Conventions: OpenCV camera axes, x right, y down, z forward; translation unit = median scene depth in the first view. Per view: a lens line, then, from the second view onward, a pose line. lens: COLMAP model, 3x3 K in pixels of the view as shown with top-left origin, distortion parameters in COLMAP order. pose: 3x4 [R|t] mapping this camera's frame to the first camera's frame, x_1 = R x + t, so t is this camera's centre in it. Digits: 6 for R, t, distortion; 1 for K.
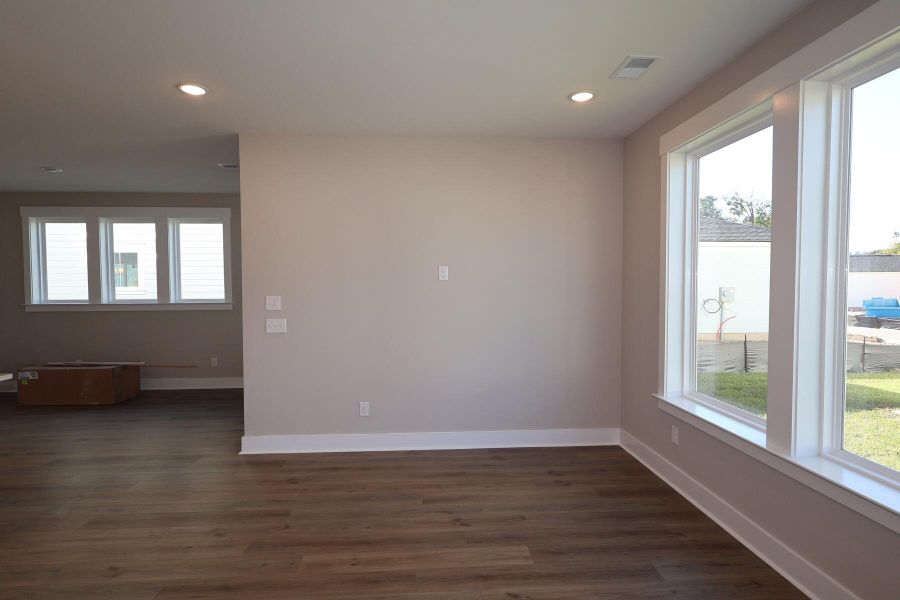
lens RADIAL K [[427.8, 0, 444.4], [0, 427.8, 302.8], [0, 0, 1]] dist [0.001447, -0.000270]
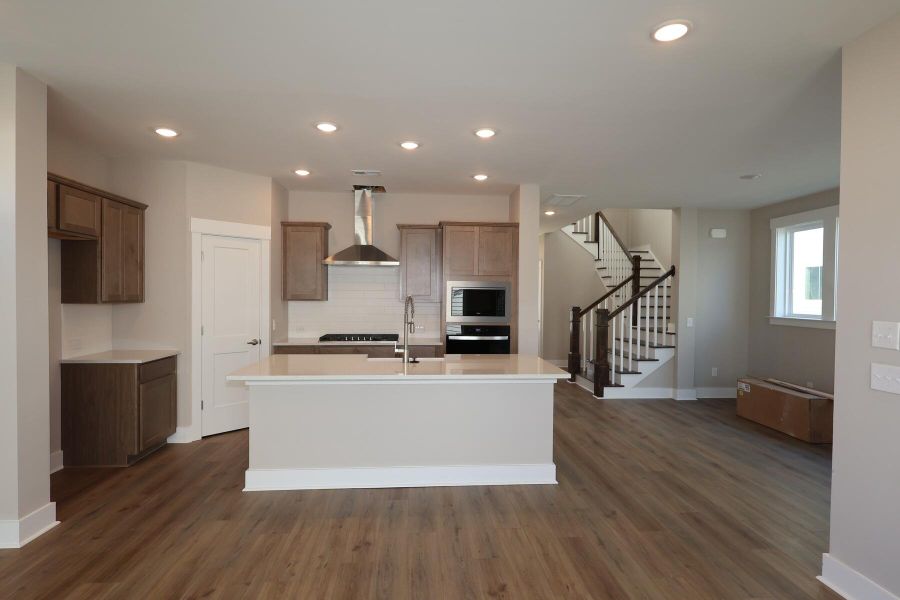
lens RADIAL K [[465.6, 0, 450.0], [0, 465.6, 300.0], [0, 0, 1]] dist [0.000405, -0.000320]
pose [[0.029449, 0.011300, -0.999502, 0.089407], [-0.045833, 0.998900, 0.009943, -0.013201], [0.998515, 0.045517, 0.029934, 0.242379]]
